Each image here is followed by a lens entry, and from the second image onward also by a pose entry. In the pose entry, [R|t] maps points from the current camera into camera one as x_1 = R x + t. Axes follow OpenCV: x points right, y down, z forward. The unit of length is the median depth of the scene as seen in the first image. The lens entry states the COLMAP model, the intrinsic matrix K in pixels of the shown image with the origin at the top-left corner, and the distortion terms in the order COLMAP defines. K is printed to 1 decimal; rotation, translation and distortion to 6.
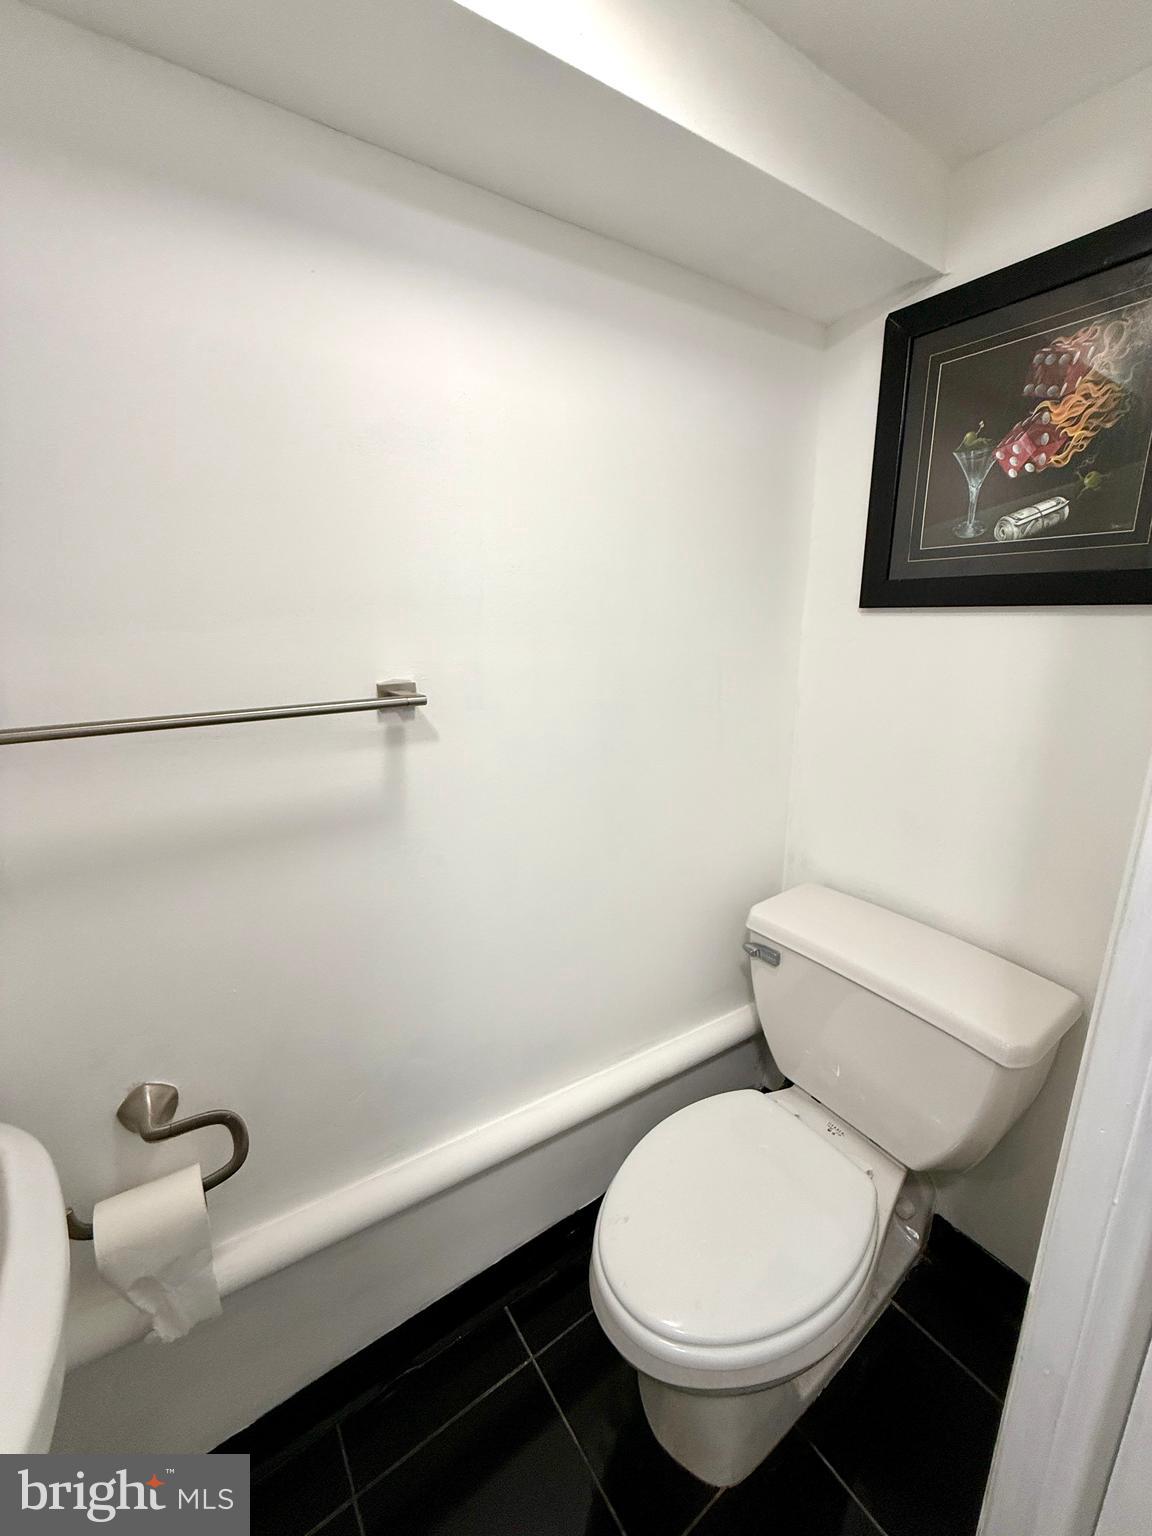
lens RADIAL K [[612.0, 0, 577.3], [0, 612.0, 762.0], [0, 0, 1]] dist [0.001759, -0.000773]
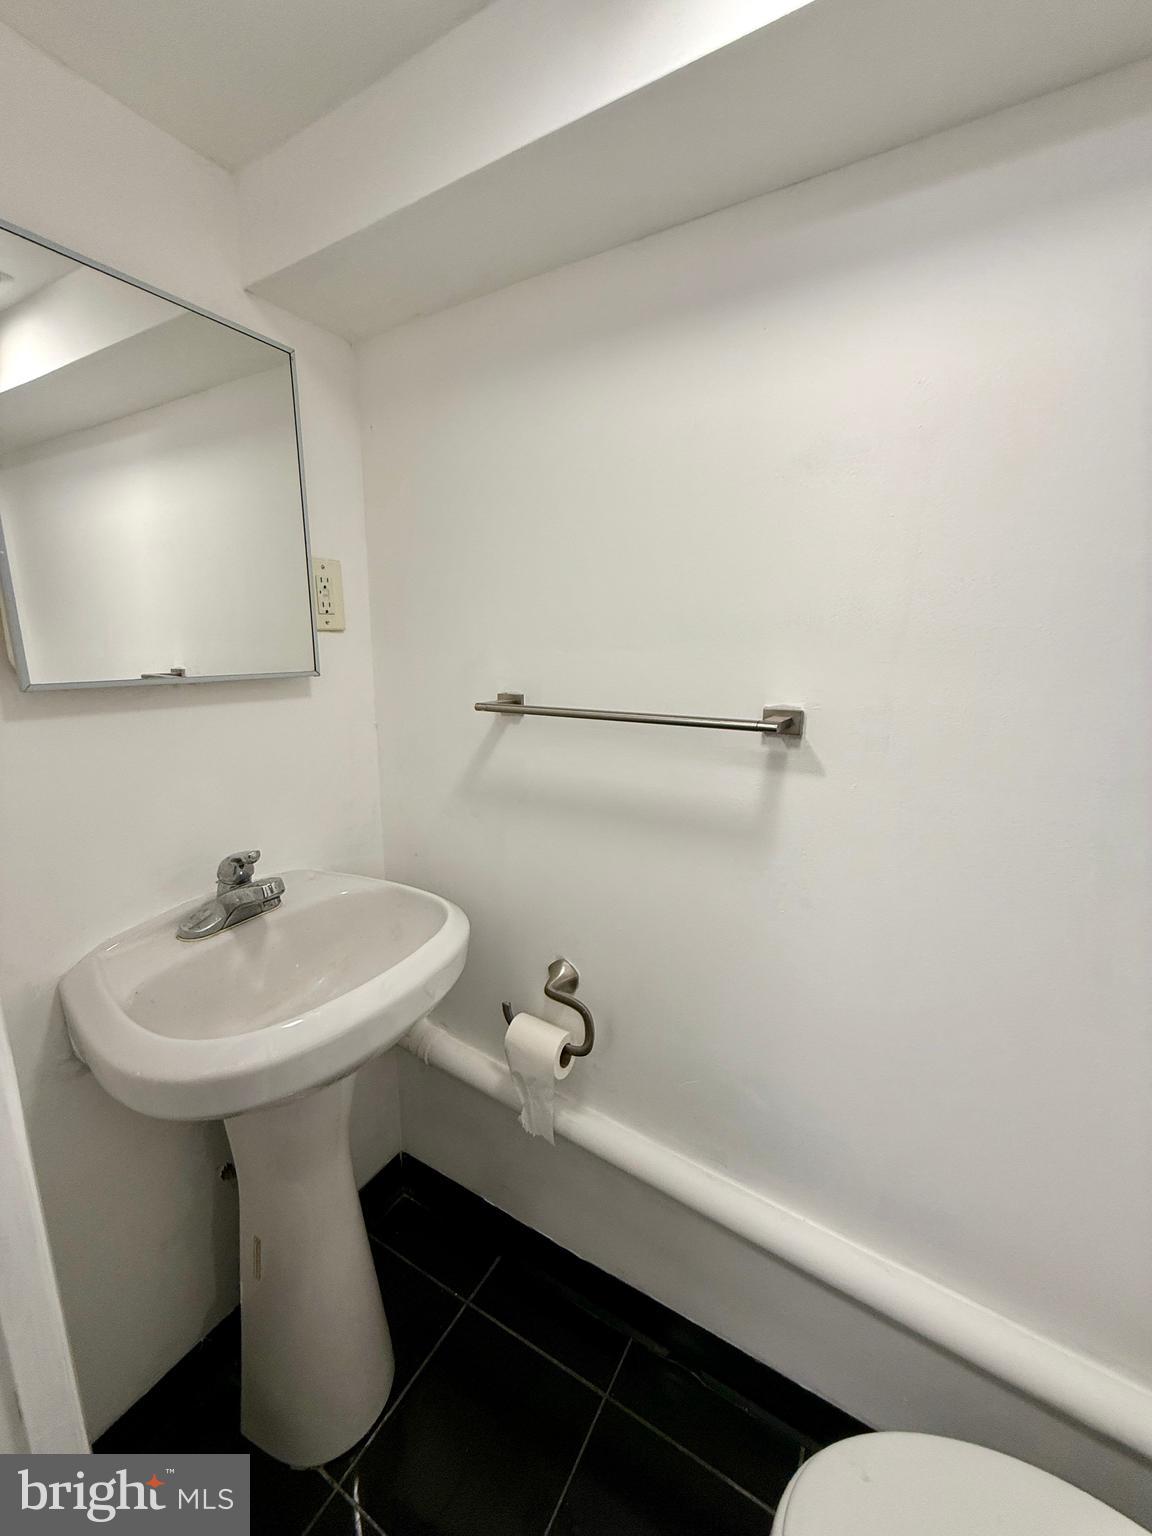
lens RADIAL K [[612.0, 0, 577.3], [0, 612.0, 762.0], [0, 0, 1]] dist [0.001759, -0.000773]
pose [[0.427511, 0.190564, -0.883697, 0.450545], [-0.219401, 0.970175, 0.103071, -0.074554], [0.876982, 0.149820, 0.456571, 0.271177]]
